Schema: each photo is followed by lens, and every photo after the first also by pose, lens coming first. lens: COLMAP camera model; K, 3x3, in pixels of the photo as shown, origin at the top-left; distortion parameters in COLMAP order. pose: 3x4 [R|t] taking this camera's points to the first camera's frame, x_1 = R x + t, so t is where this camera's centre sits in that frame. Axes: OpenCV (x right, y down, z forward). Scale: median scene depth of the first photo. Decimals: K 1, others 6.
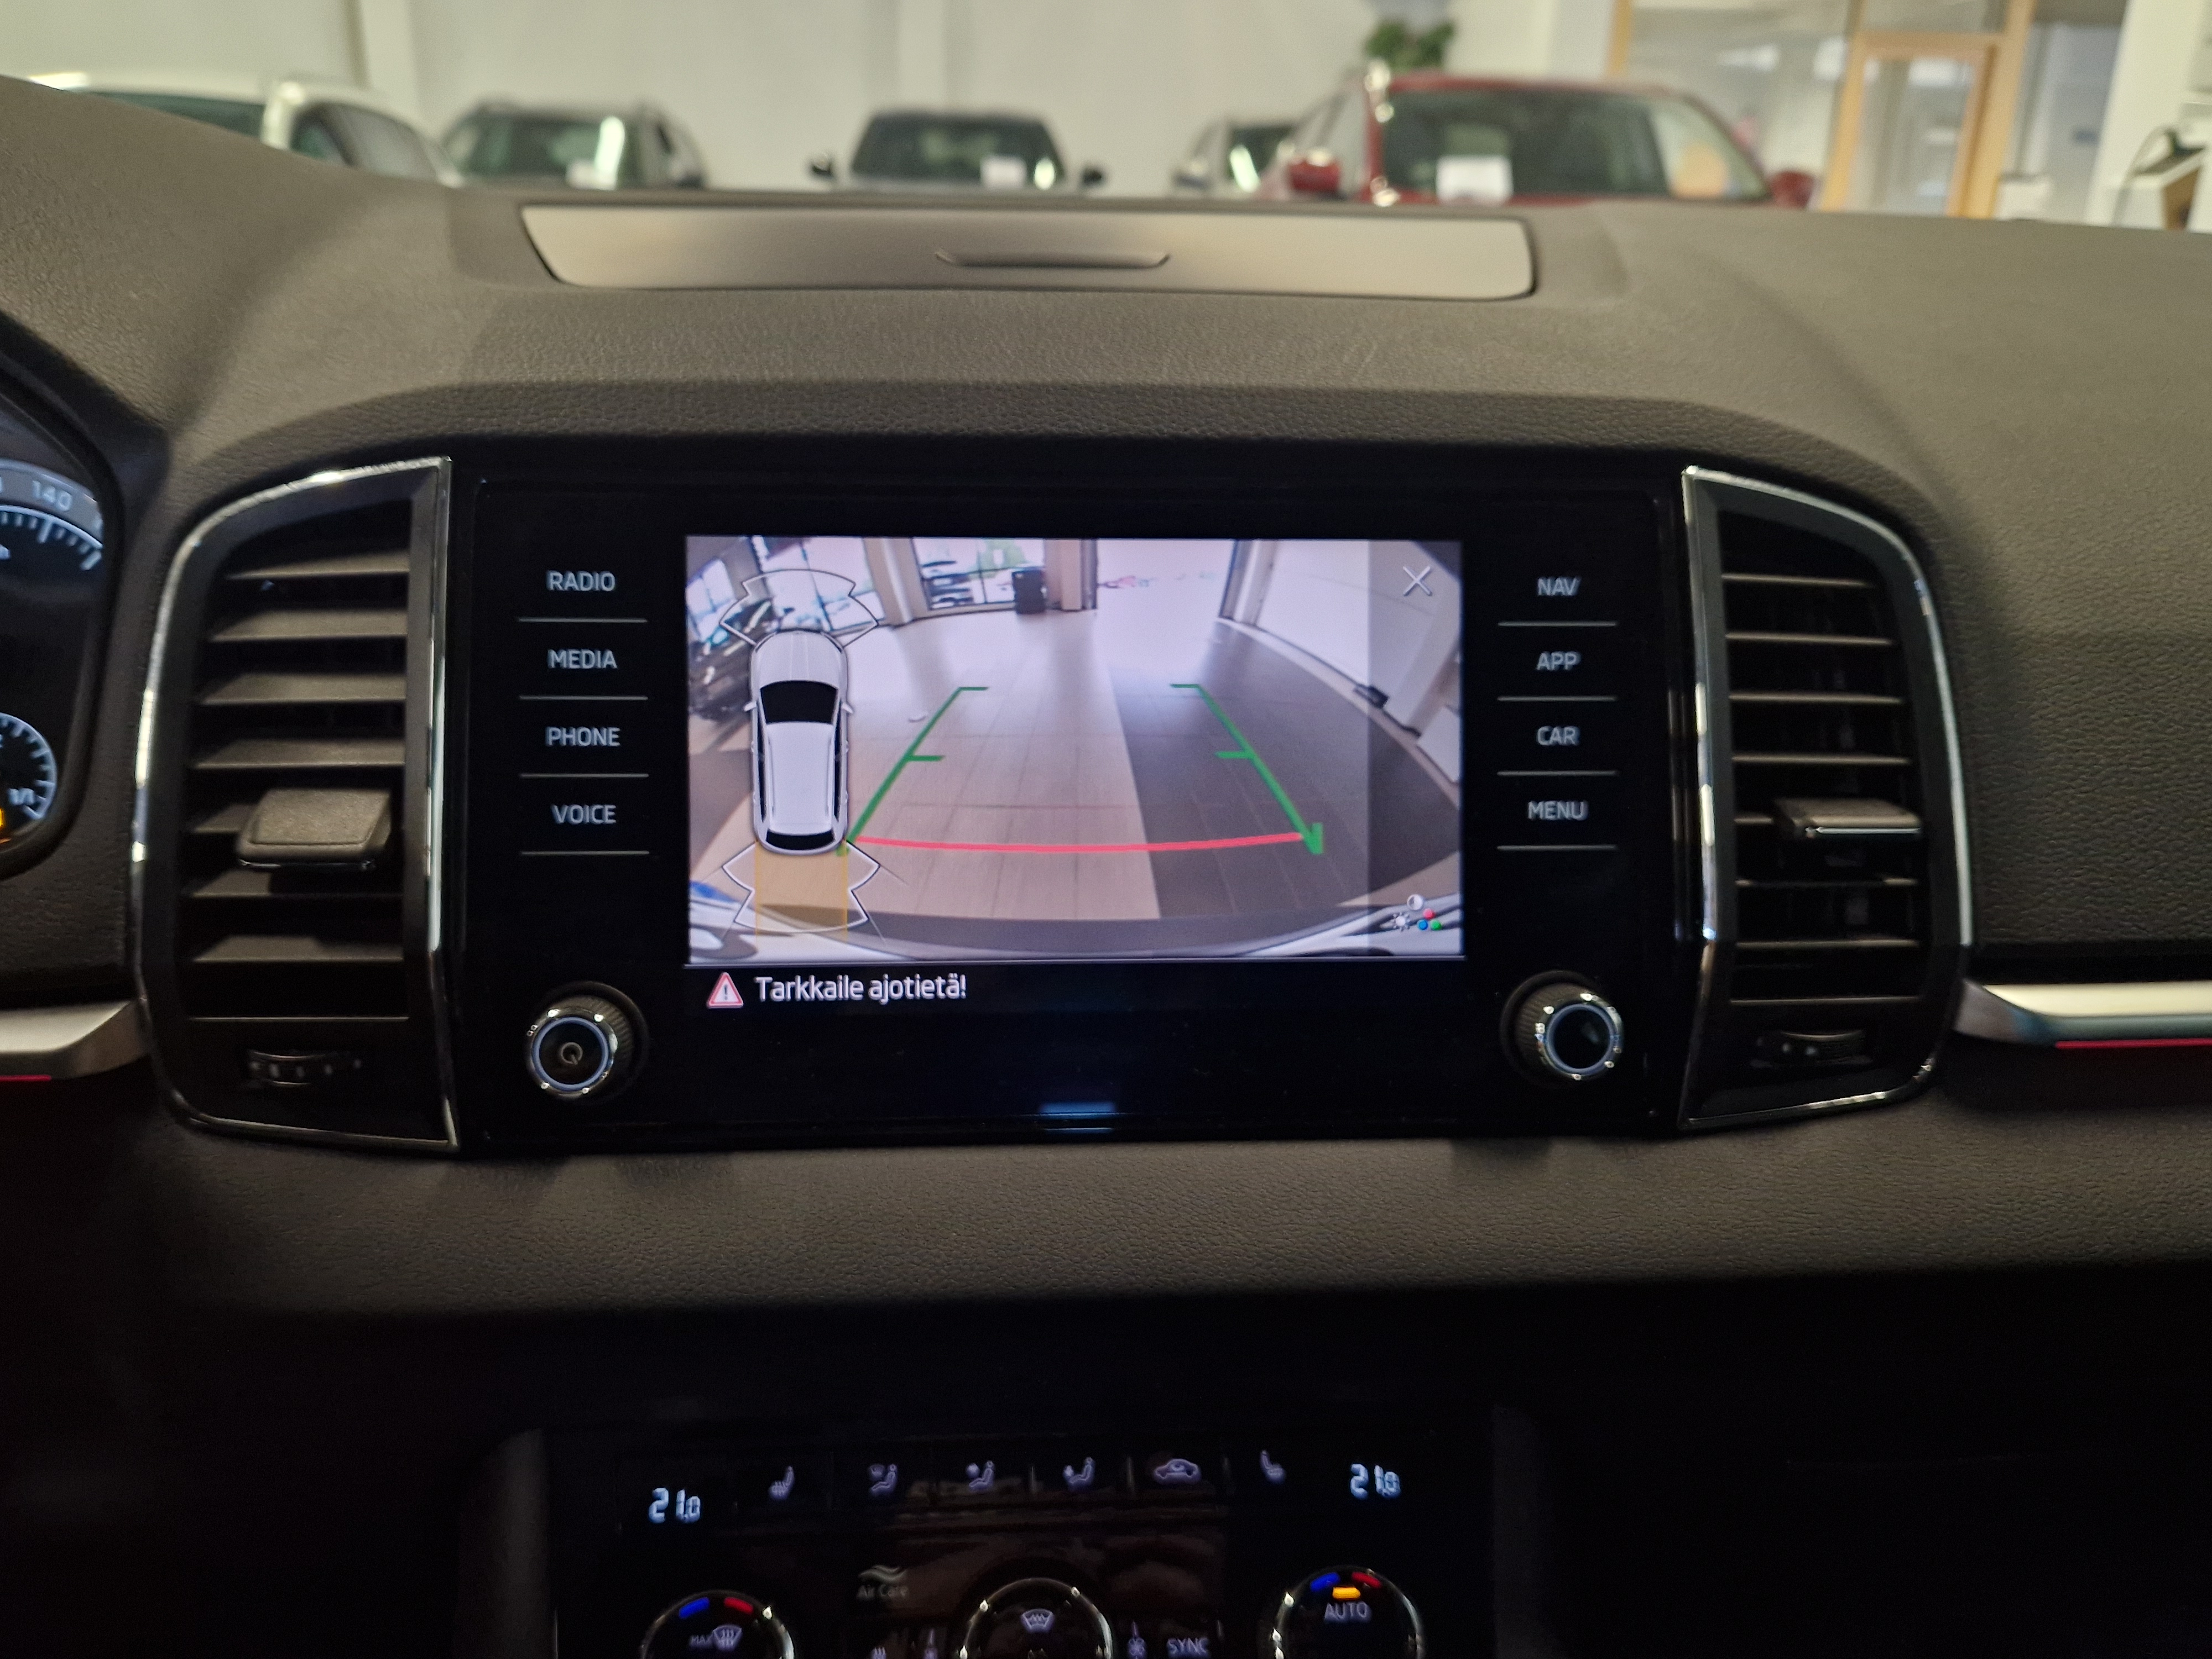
lens RADIAL K [[1700.5, 0, 1088.7], [0, 1700.5, 827.3], [0, 0, 1]] dist [0.033716, -0.037655]
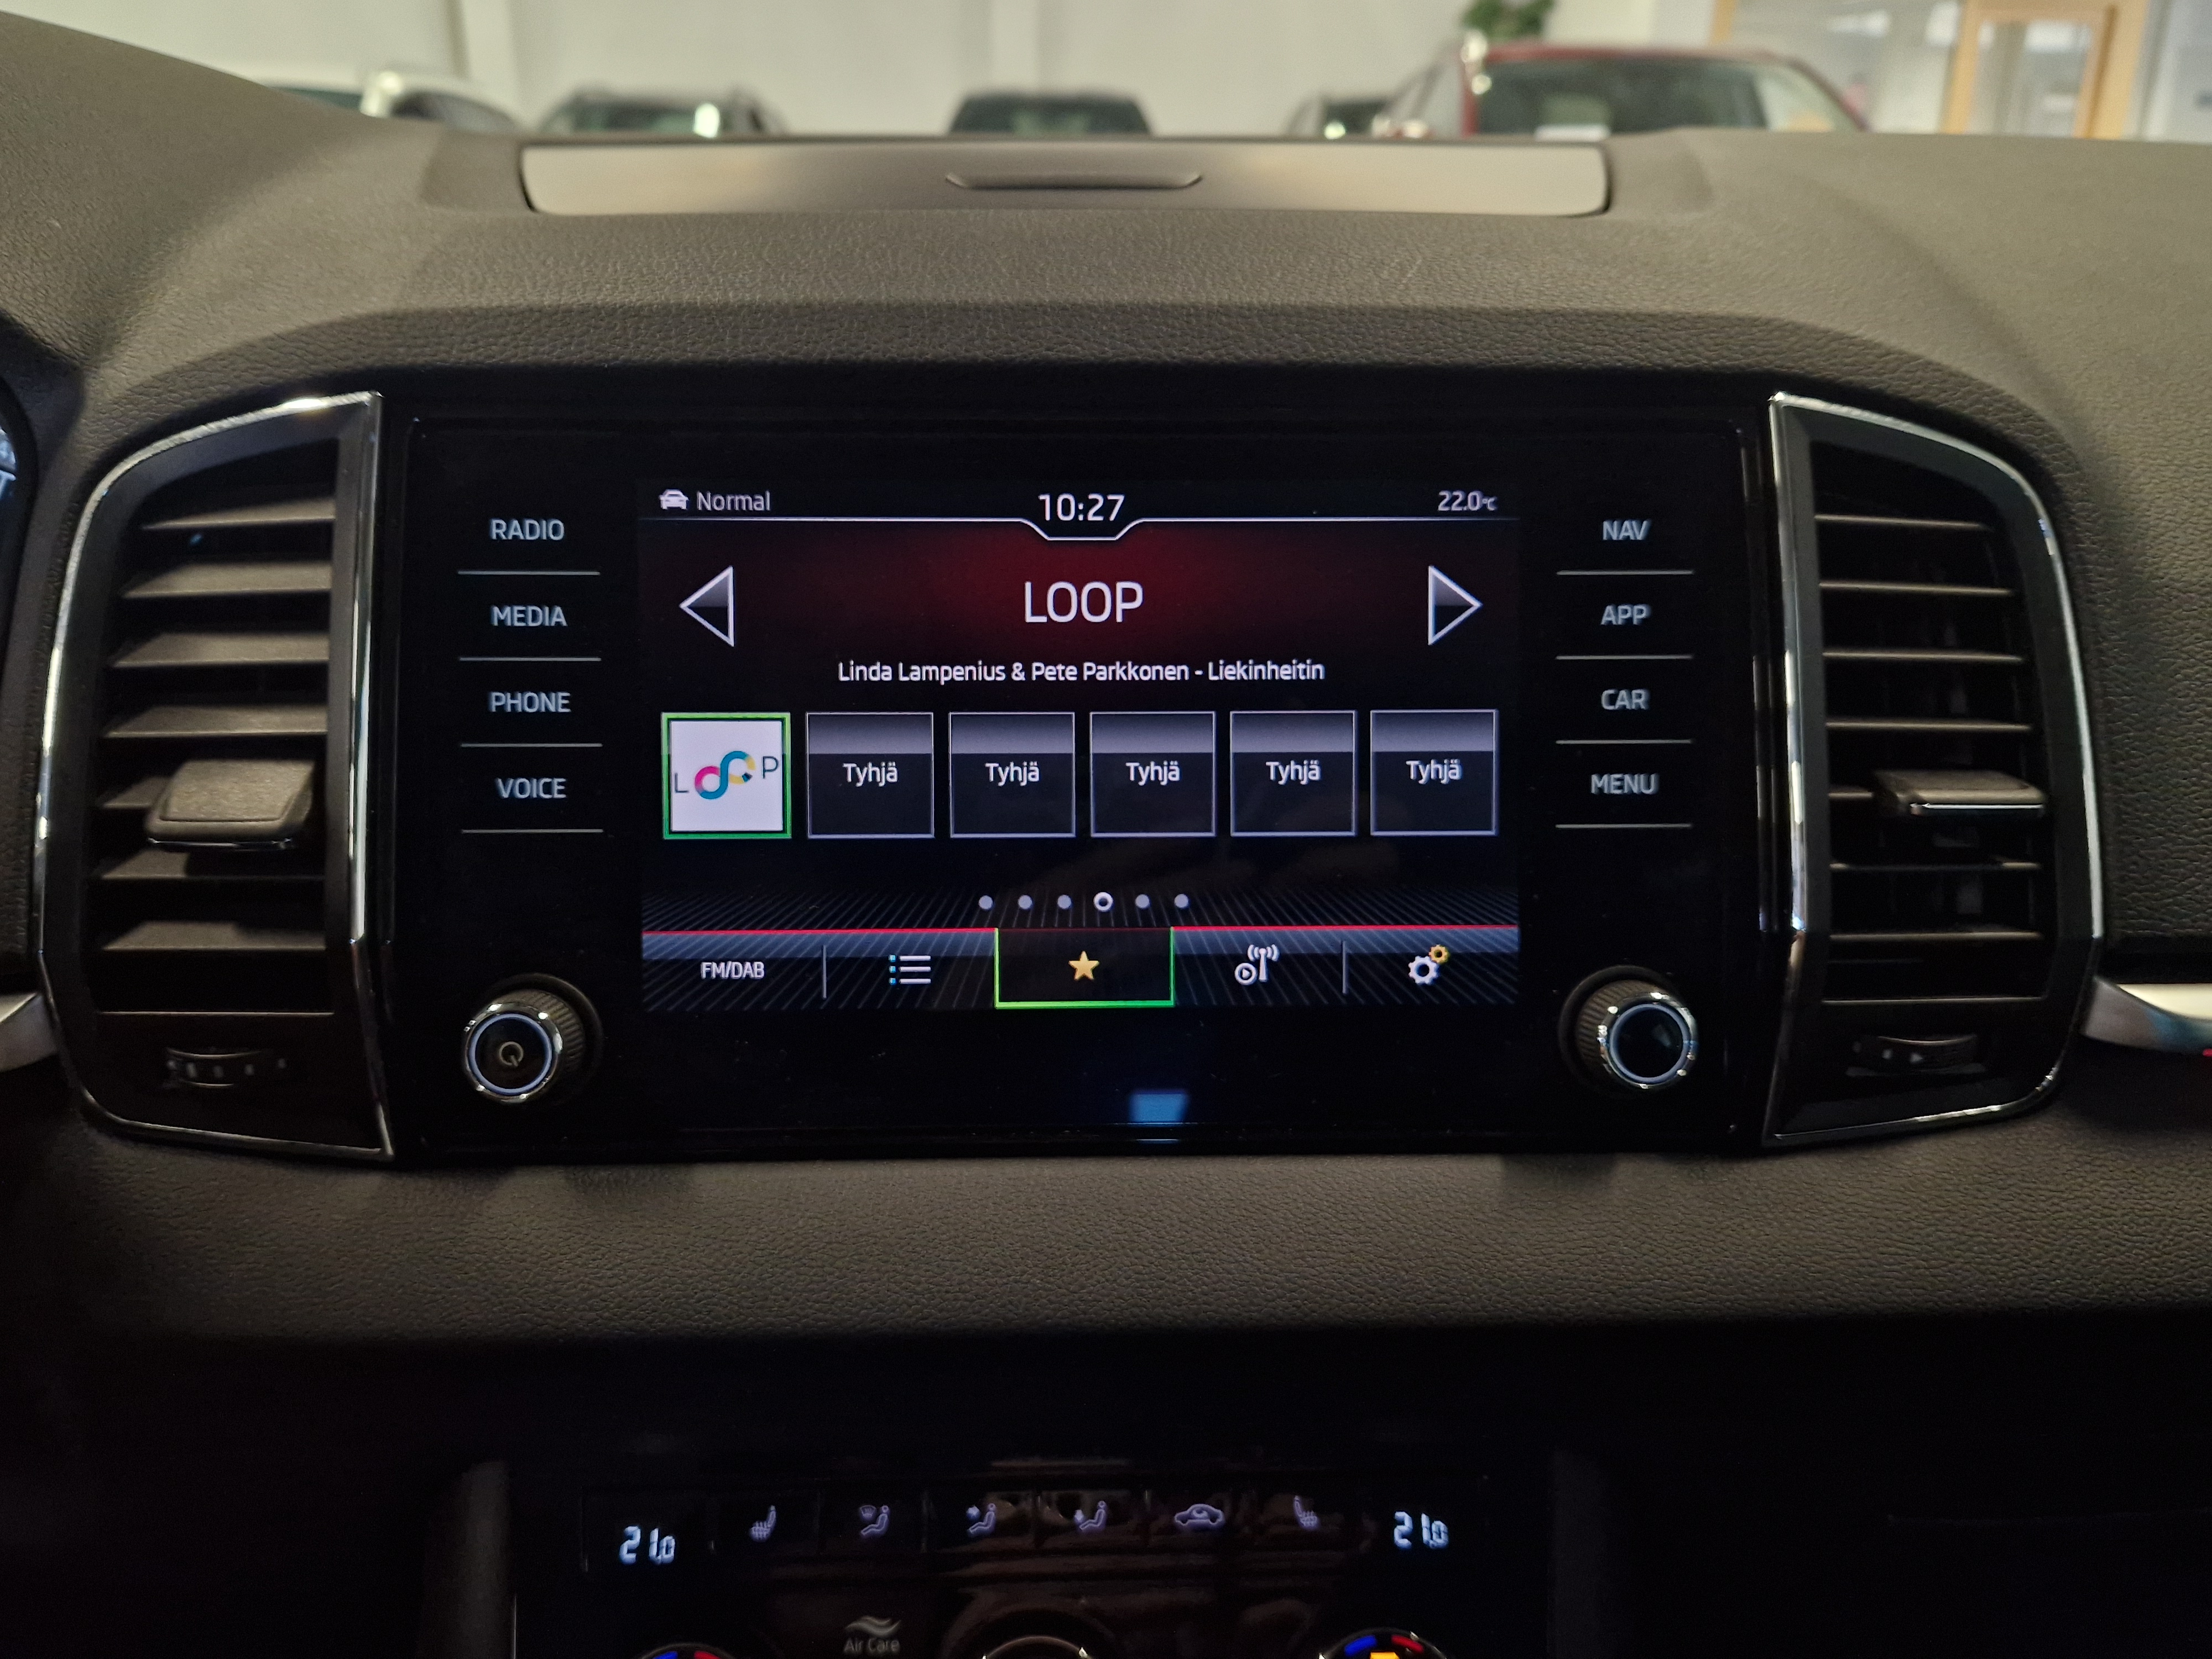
lens RADIAL K [[1700.5, 0, 1111.7], [0, 1700.5, 822.7], [0, 0, 1]] dist [0.033716, -0.037655]
pose [[0.999115, 0.000504, -0.042067, 0.046390], [-0.000214, 0.999976, 0.006907, 0.004132], [0.042070, -0.006892, 0.999091, 0.105365]]
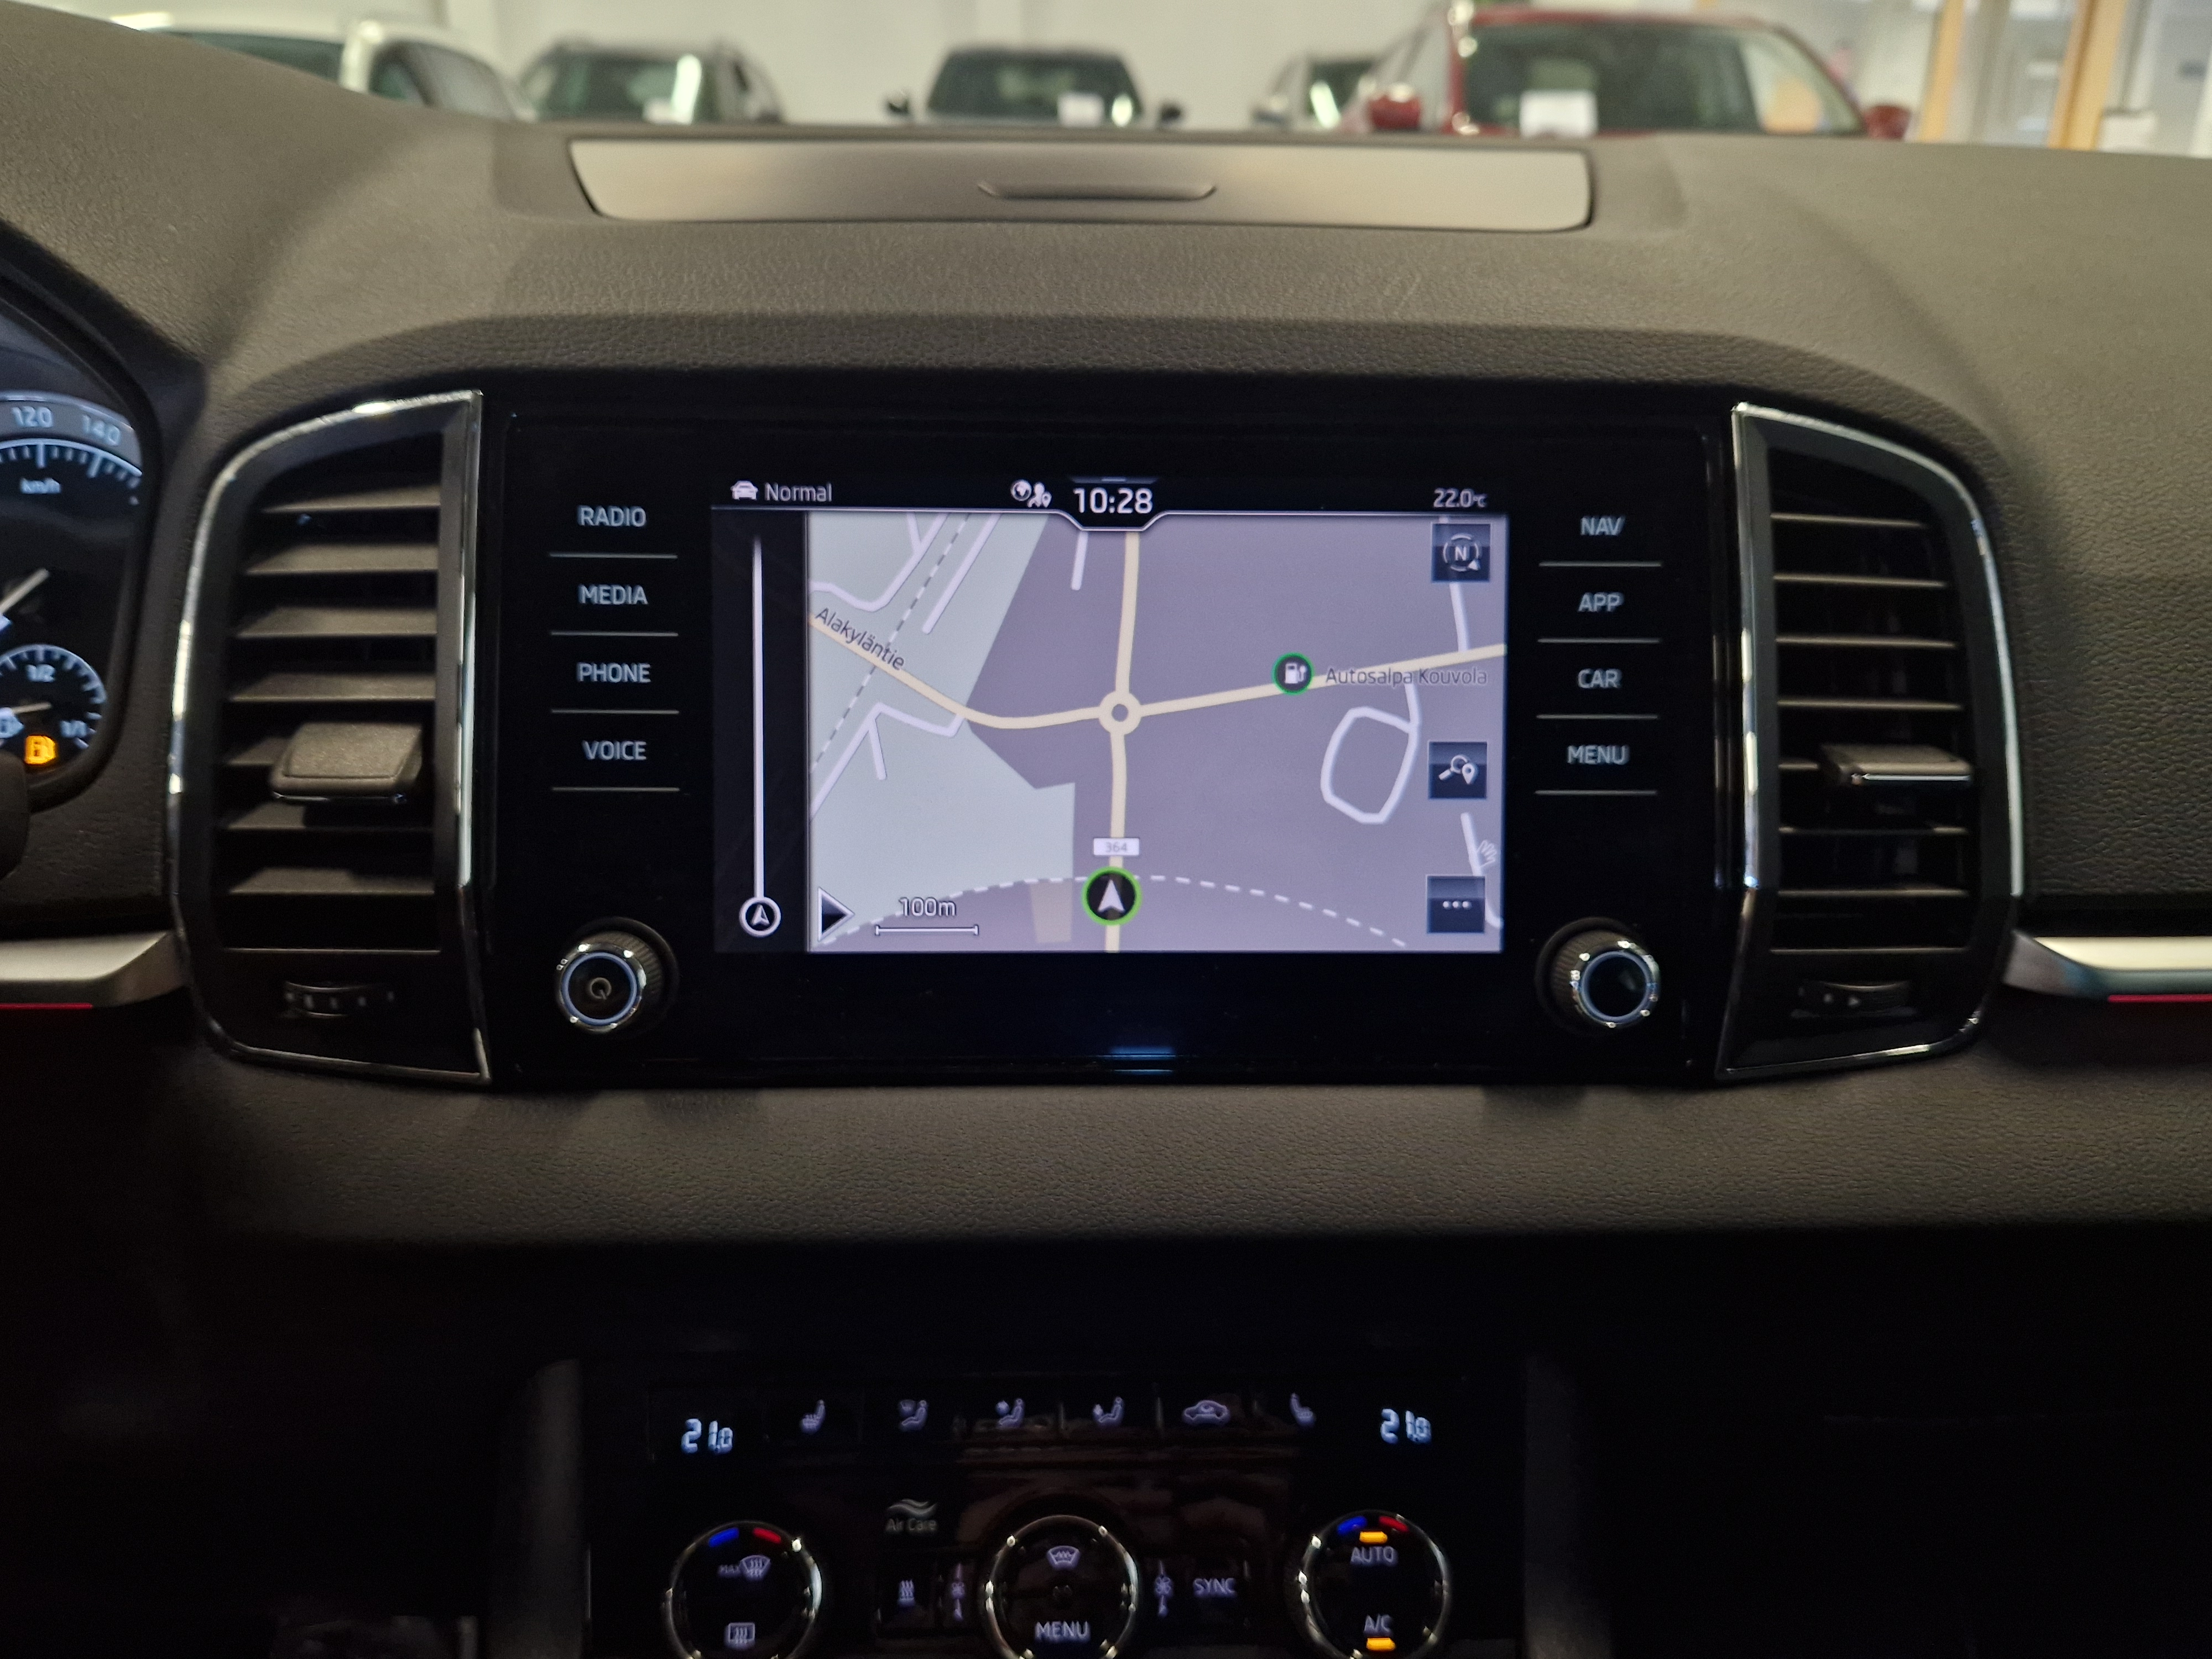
lens RADIAL K [[1700.5, 0, 1109.4], [0, 1700.5, 812.6], [0, 0, 1]] dist [0.033716, -0.037655]
pose [[0.999493, 0.009158, -0.030480, 0.023741], [-0.008417, 0.999669, 0.024332, 0.002000], [0.030692, -0.024063, 0.999239, 0.008110]]
